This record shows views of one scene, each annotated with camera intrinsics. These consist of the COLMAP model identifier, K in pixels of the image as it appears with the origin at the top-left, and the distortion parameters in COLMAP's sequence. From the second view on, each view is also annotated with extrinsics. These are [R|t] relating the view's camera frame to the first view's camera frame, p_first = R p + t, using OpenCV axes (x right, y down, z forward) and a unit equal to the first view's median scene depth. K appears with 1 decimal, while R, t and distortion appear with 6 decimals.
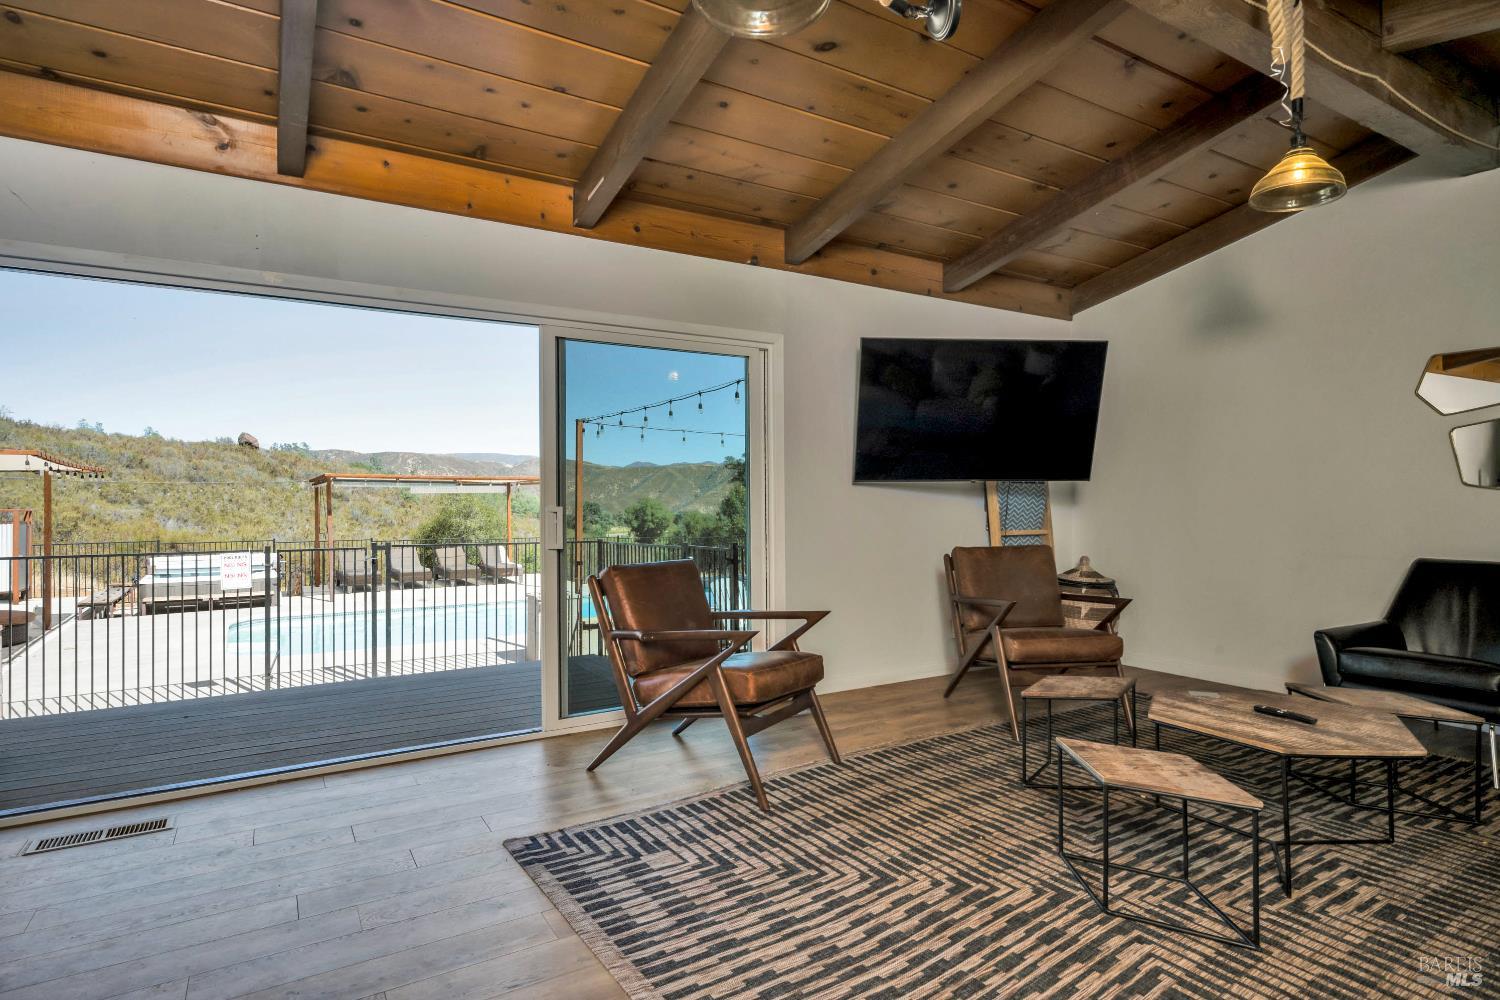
lens RADIAL K [[823.0, 0, 760.3], [0, 823.0, 497.9], [0, 0, 1]] dist [0.007327, 0.000471]
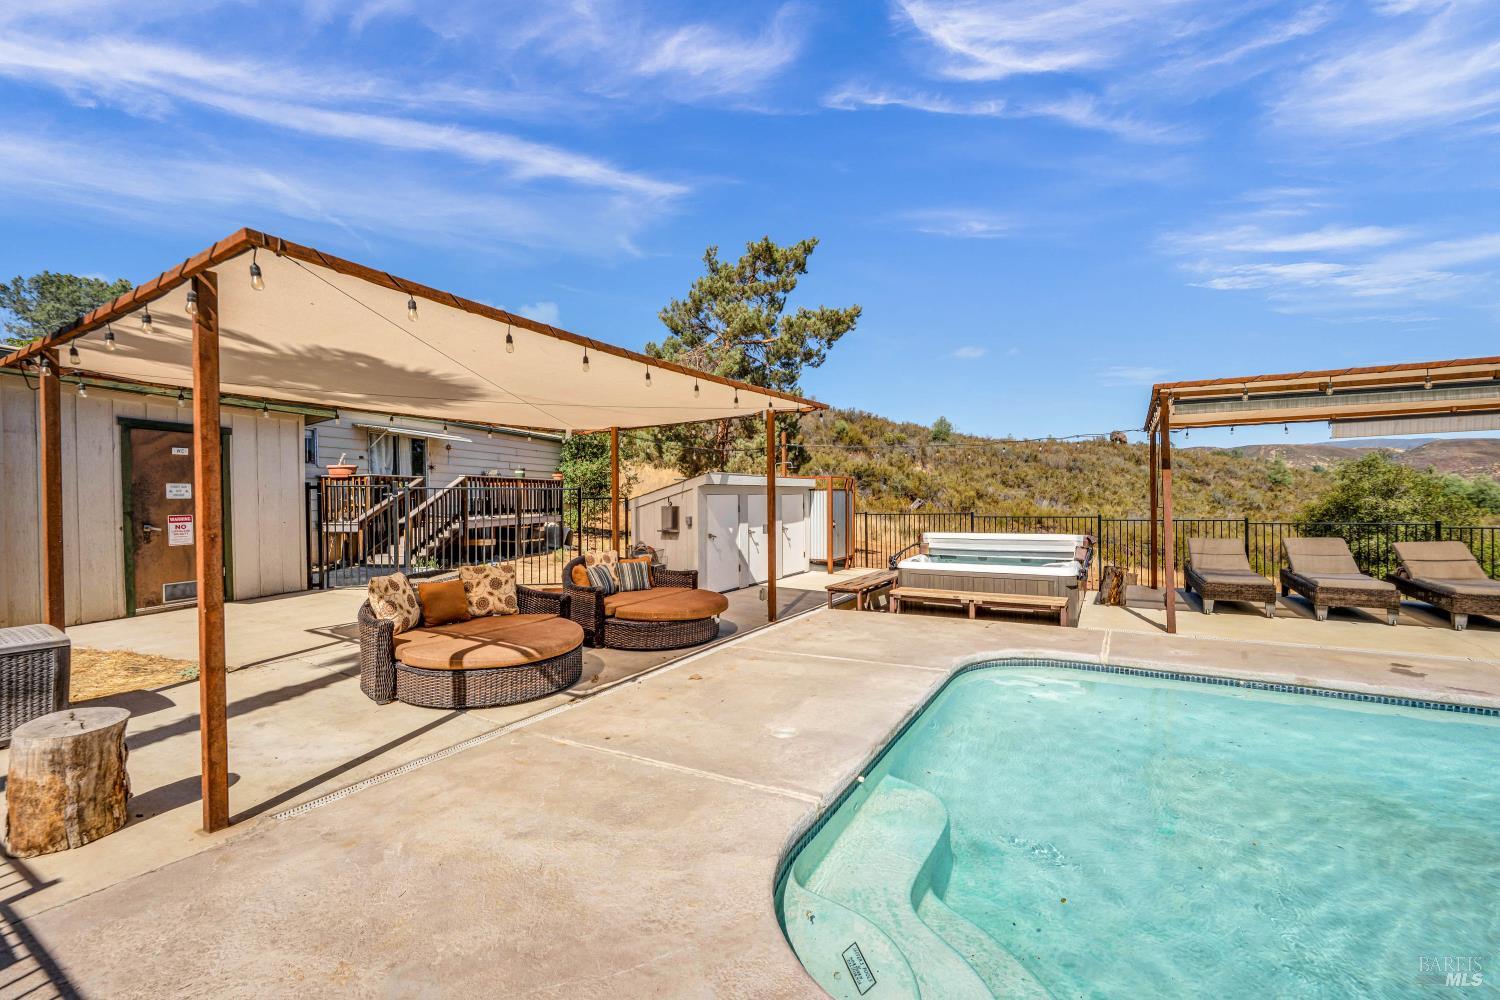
lens RADIAL K [[621.2, 0, 759.2], [0, 621.2, 504.0], [0, 0, 1]] dist [0.003775, -0.000120]
pose [[0.462171, 0.009674, -0.886738, -0.072070], [0.011682, 0.999787, 0.016996, 0.008206], [0.886714, -0.018214, 0.461960, 0.145744]]
